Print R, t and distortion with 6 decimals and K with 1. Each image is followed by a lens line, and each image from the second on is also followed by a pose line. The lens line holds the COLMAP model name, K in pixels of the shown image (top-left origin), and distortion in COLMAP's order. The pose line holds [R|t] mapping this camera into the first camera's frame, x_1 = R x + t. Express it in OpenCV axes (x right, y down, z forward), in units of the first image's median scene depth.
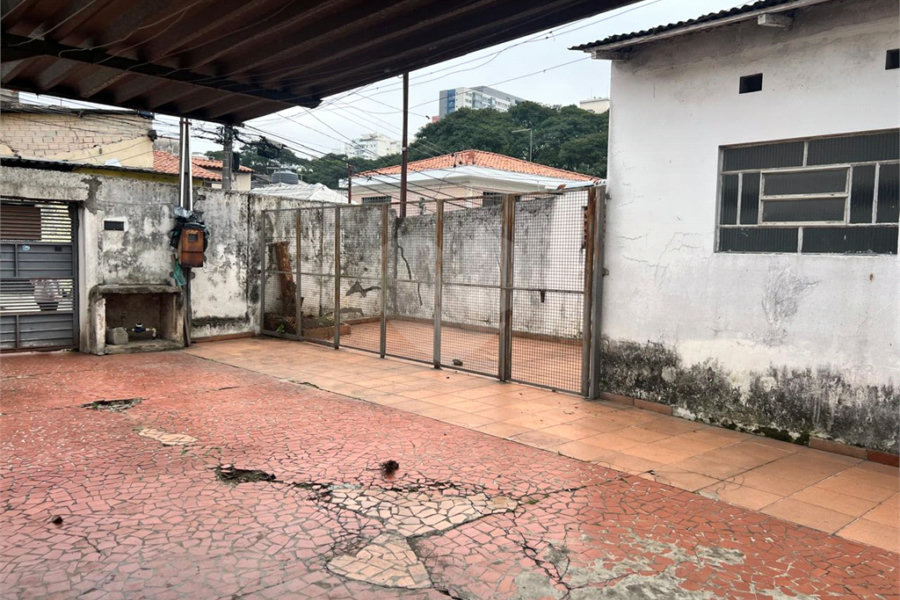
lens RADIAL K [[675.9, 0, 453.2], [0, 675.9, 293.7], [0, 0, 1]] dist [0.040679, -0.031891]
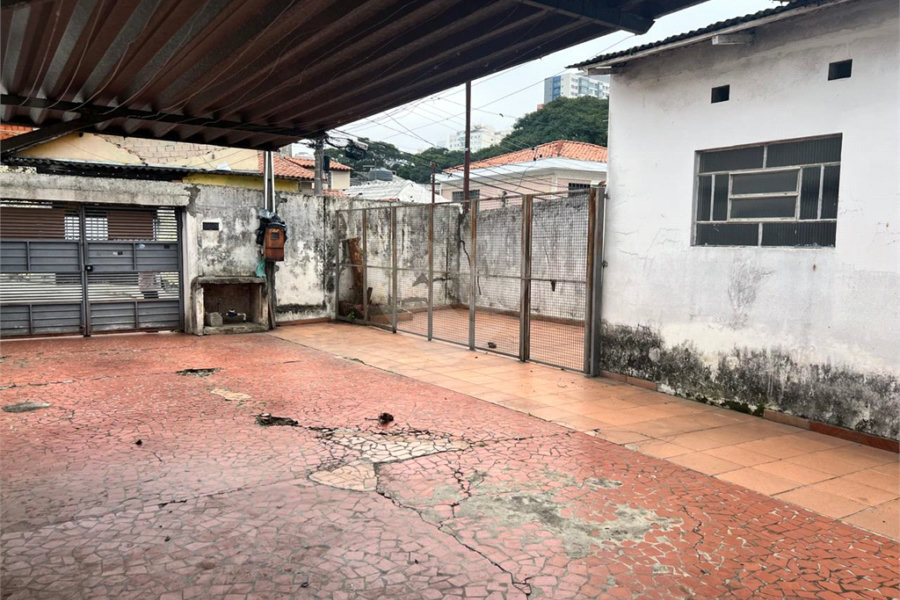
lens RADIAL K [[674.9, 0, 451.1], [0, 674.9, 305.4], [0, 0, 1]] dist [0.061759, -0.068745]
pose [[0.987431, 0.004175, -0.157998, 0.120742], [0.000602, 0.999544, 0.030175, 0.002192], [0.158052, -0.029891, 0.986978, -0.121526]]
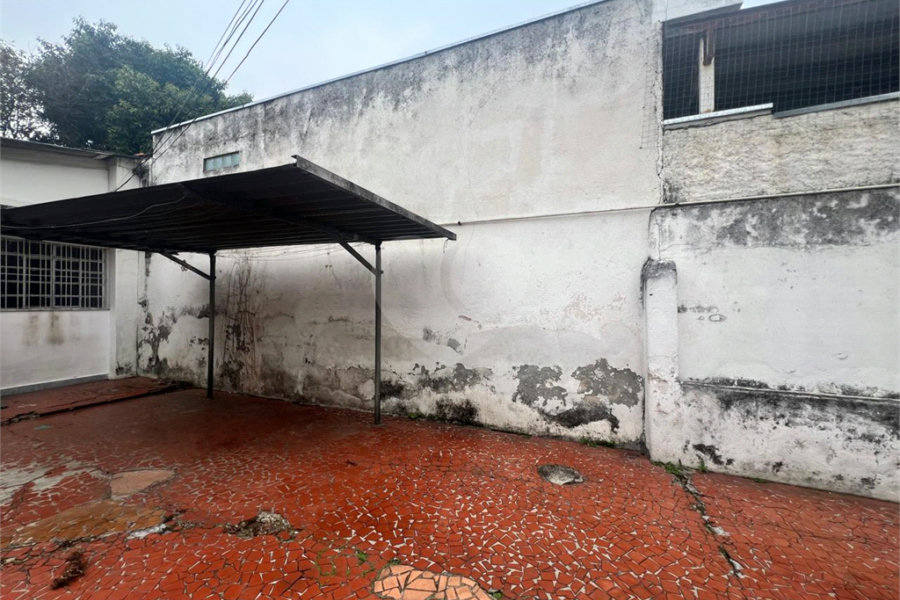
lens RADIAL K [[358.8, 0, 450.6], [0, 358.8, 300.3], [0, 0, 1]] dist [0.000719, -0.000252]
pose [[-0.910397, -0.025205, -0.412968, -0.176971], [-0.043456, 0.998447, 0.034860, -0.066086], [0.411448, 0.049682, -0.910078, 0.845886]]
